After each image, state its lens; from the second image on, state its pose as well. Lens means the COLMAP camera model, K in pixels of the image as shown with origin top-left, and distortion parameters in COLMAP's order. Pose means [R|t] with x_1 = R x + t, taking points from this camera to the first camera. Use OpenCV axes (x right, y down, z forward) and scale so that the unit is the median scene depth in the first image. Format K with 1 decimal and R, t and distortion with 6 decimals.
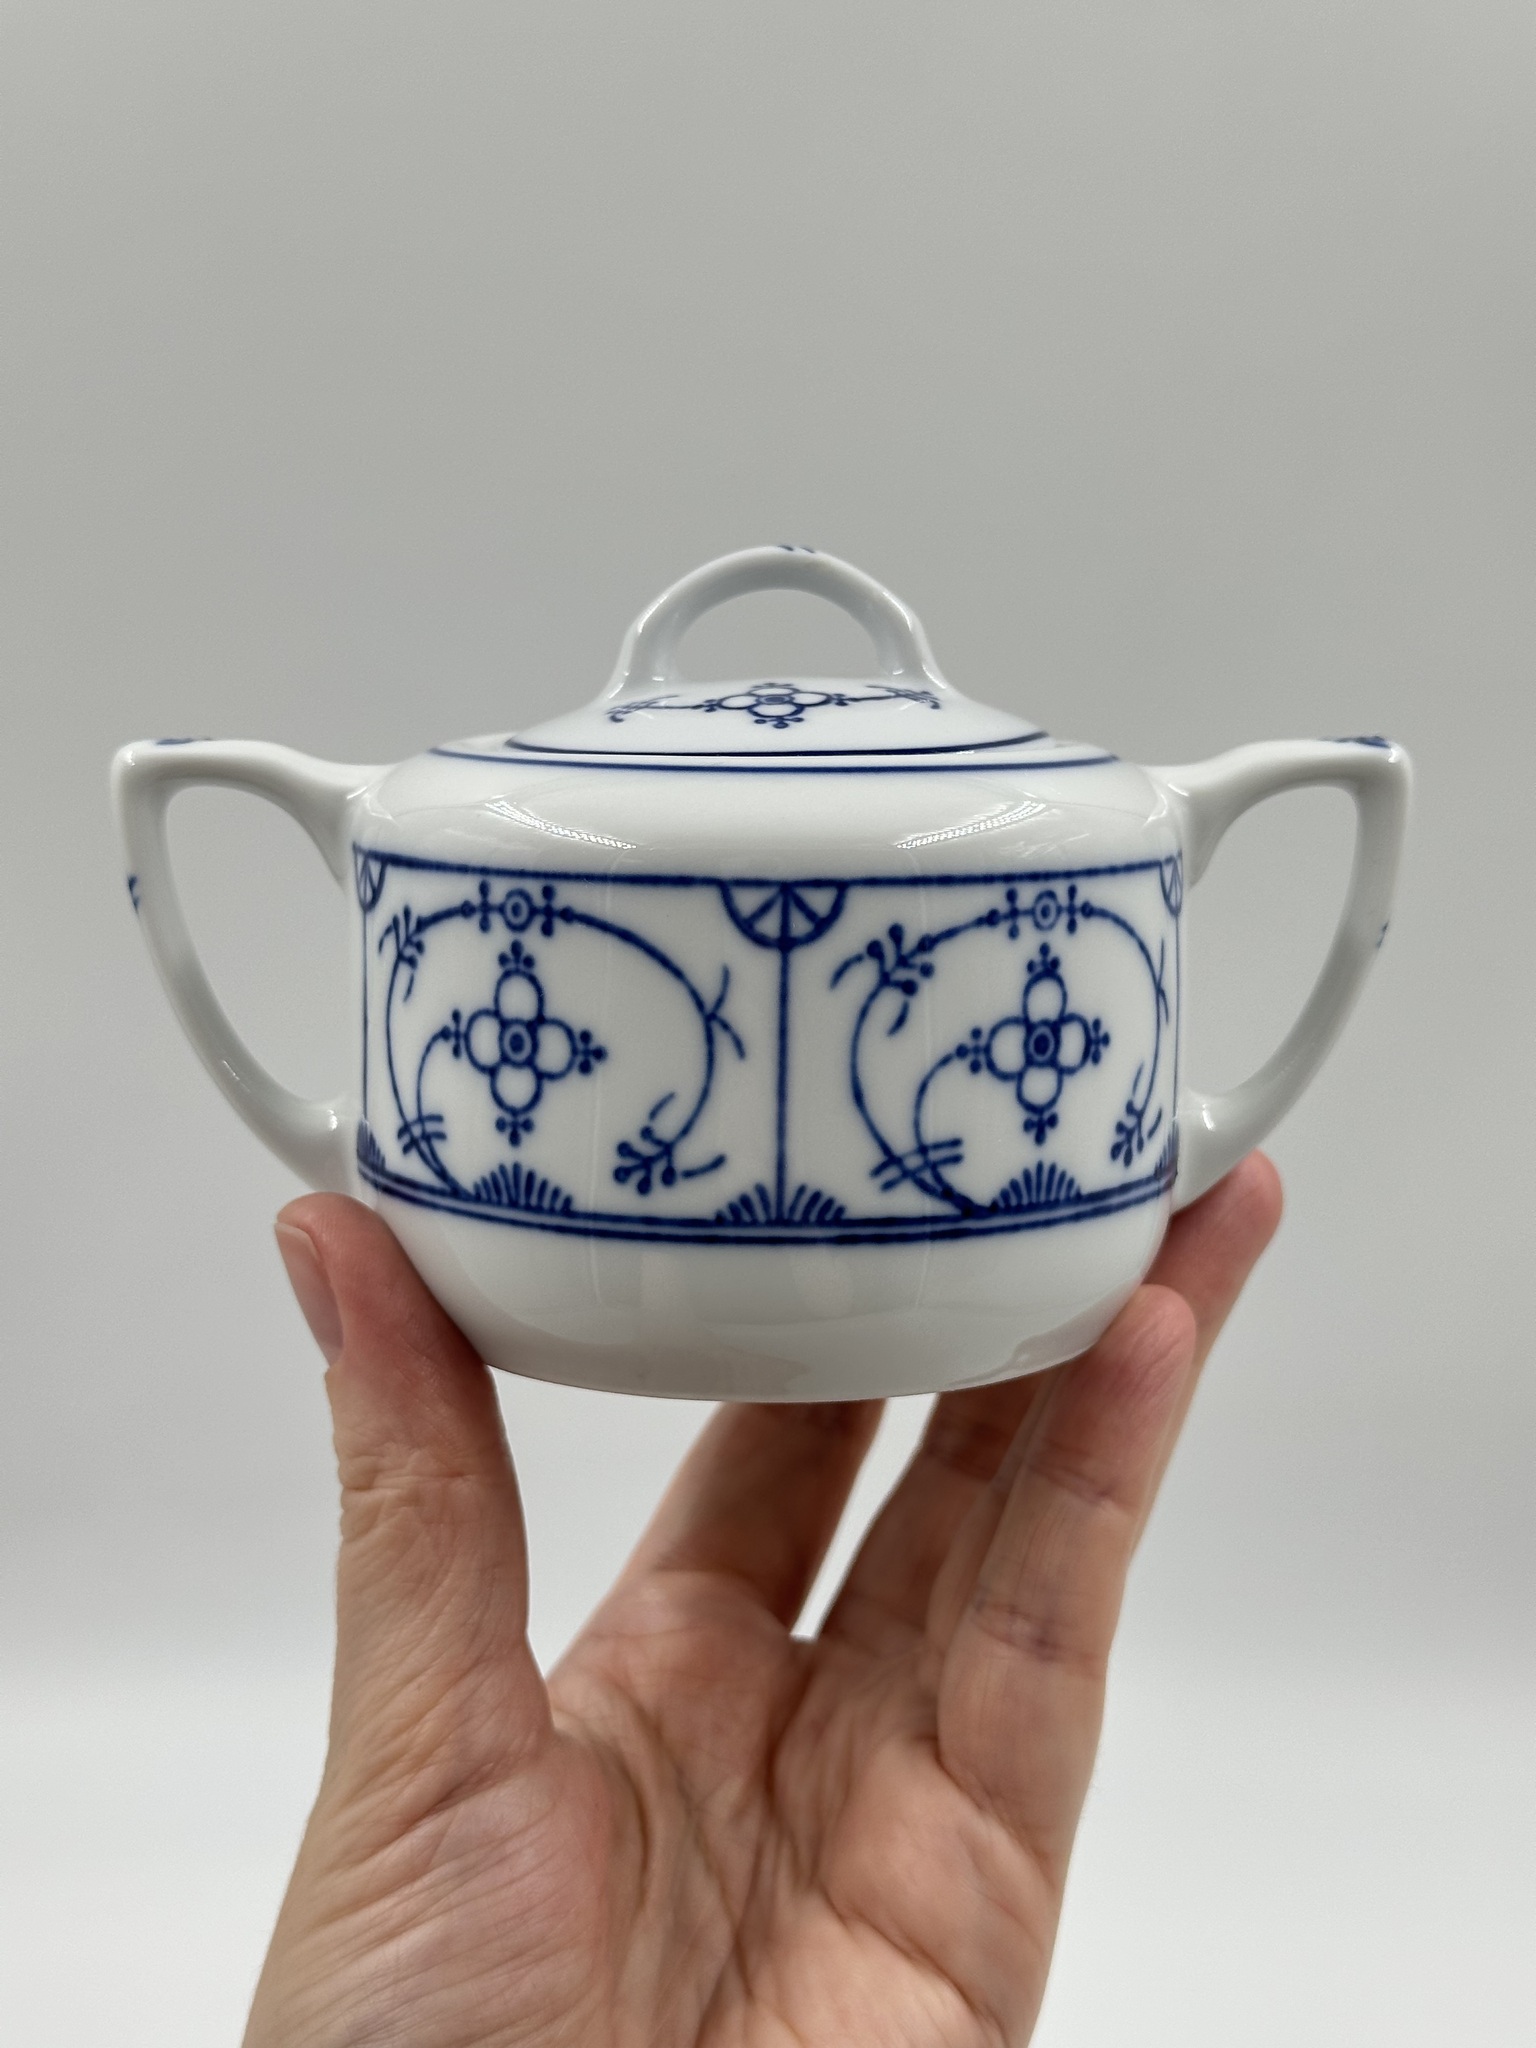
lens RADIAL K [[2883.6, 0, 768.0], [0, 2883.6, 1024.0], [0, 0, 1]] dist [0.150513, -0.470334]
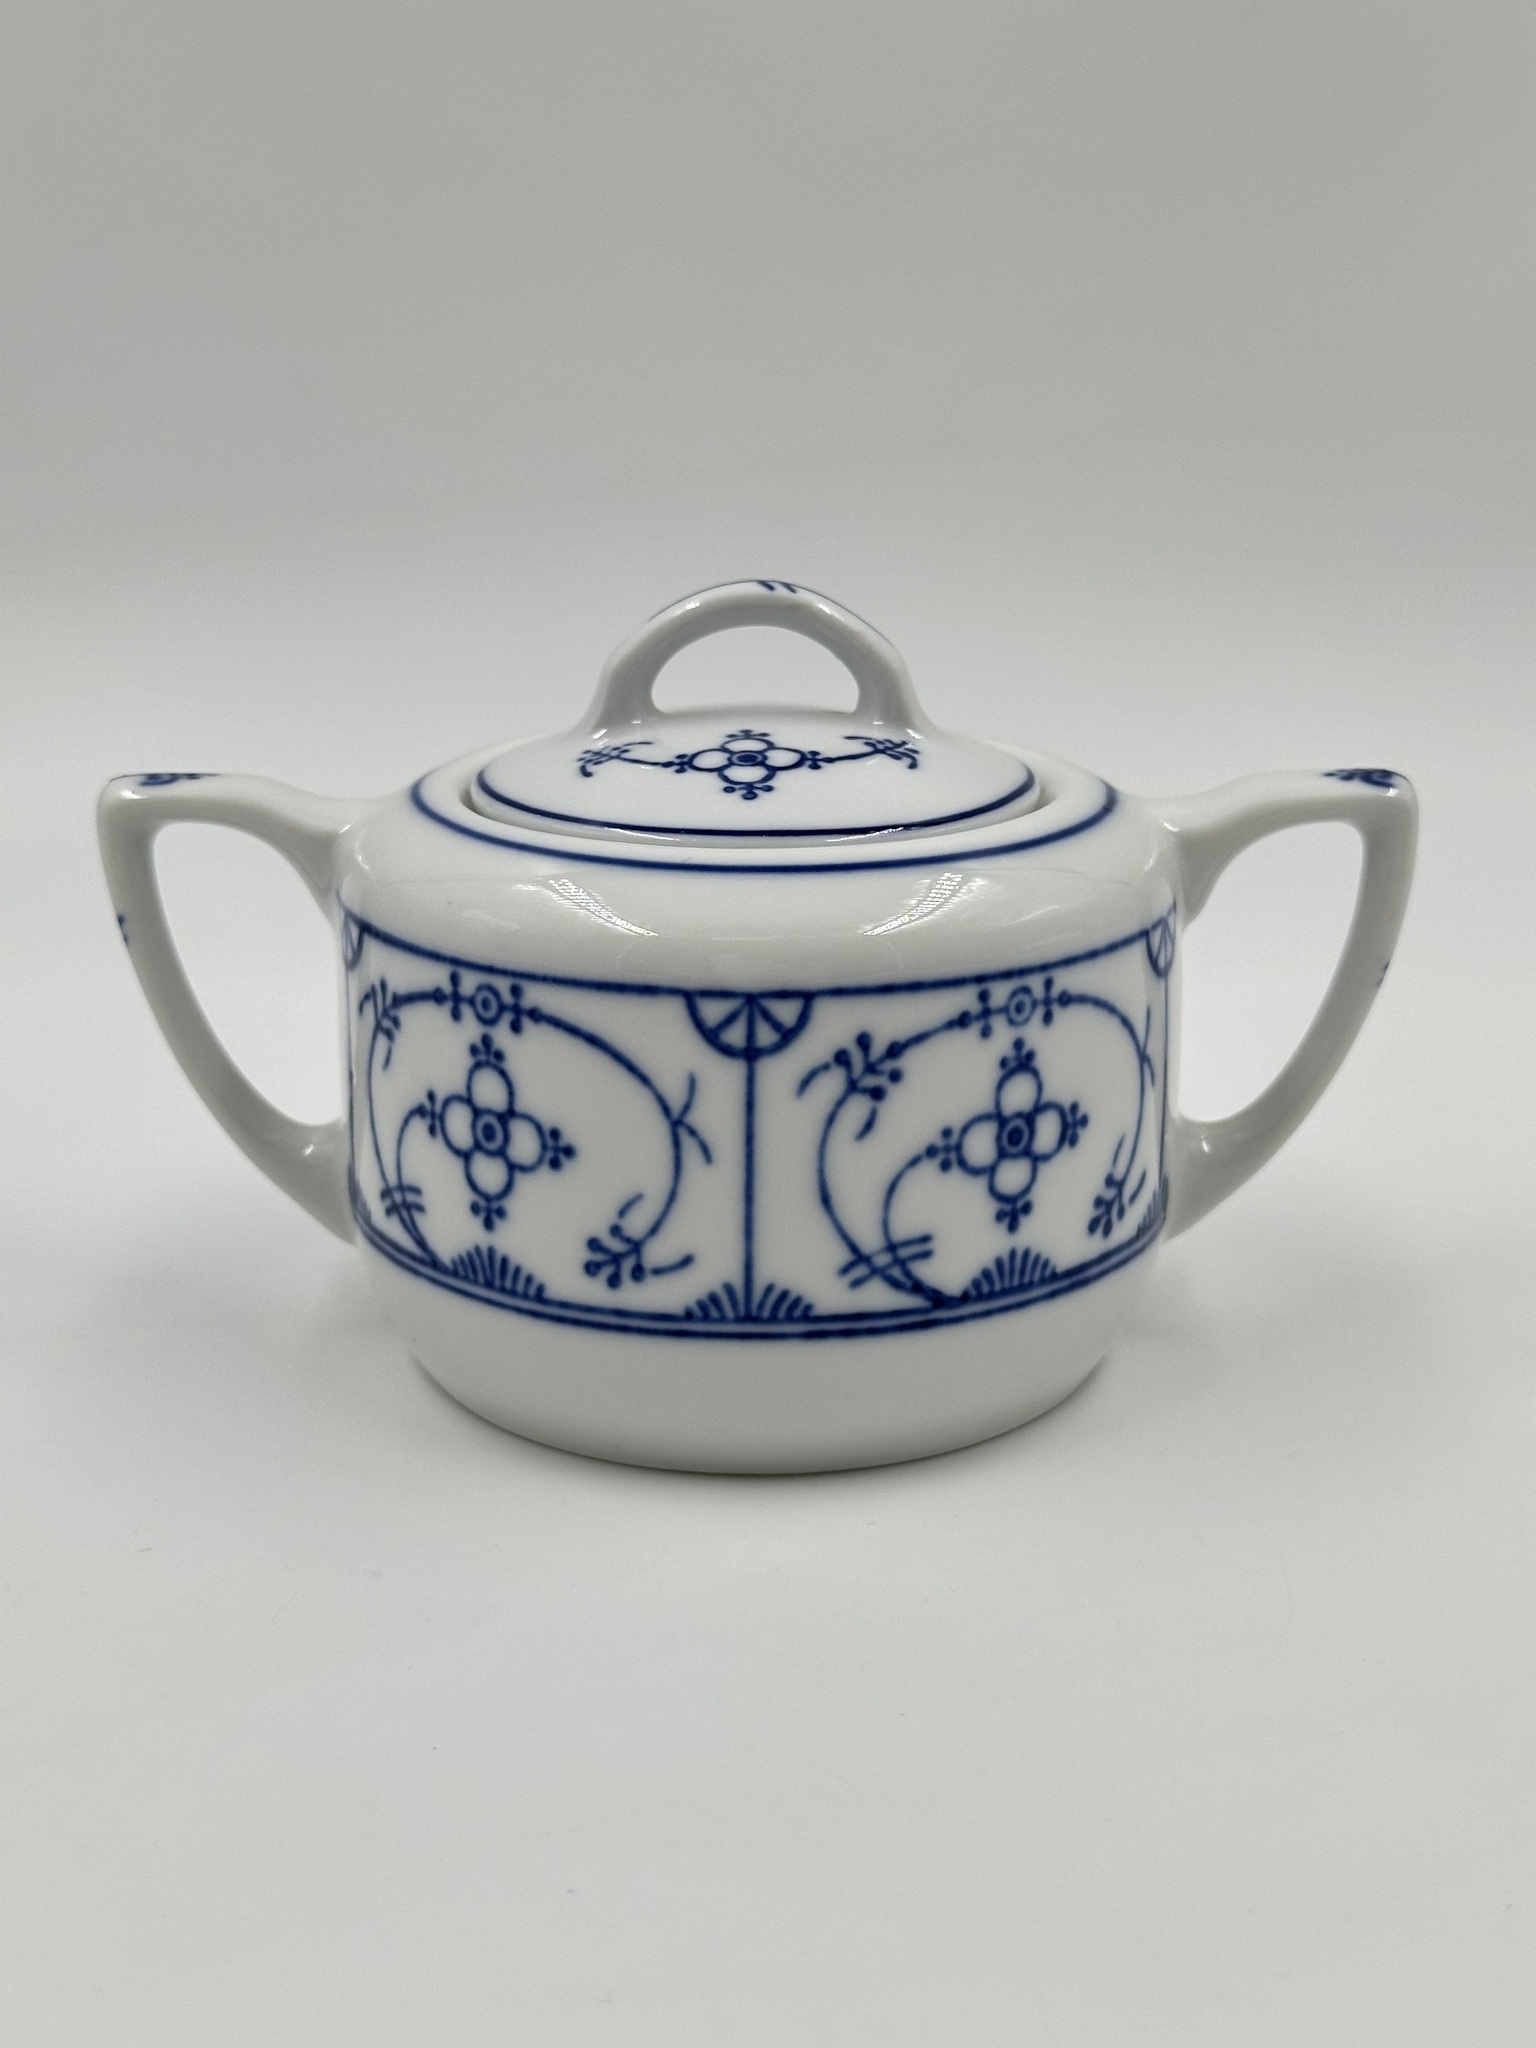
lens RADIAL K [[2883.6, 0, 768.0], [0, 2883.6, 1024.0], [0, 0, 1]] dist [0.150513, -0.470334]
pose [[0.998884, 0.008601, -0.046447, 0.056114], [-0.001913, 0.989843, 0.142155, -0.173823], [0.047198, -0.141907, 0.988754, 0.019095]]
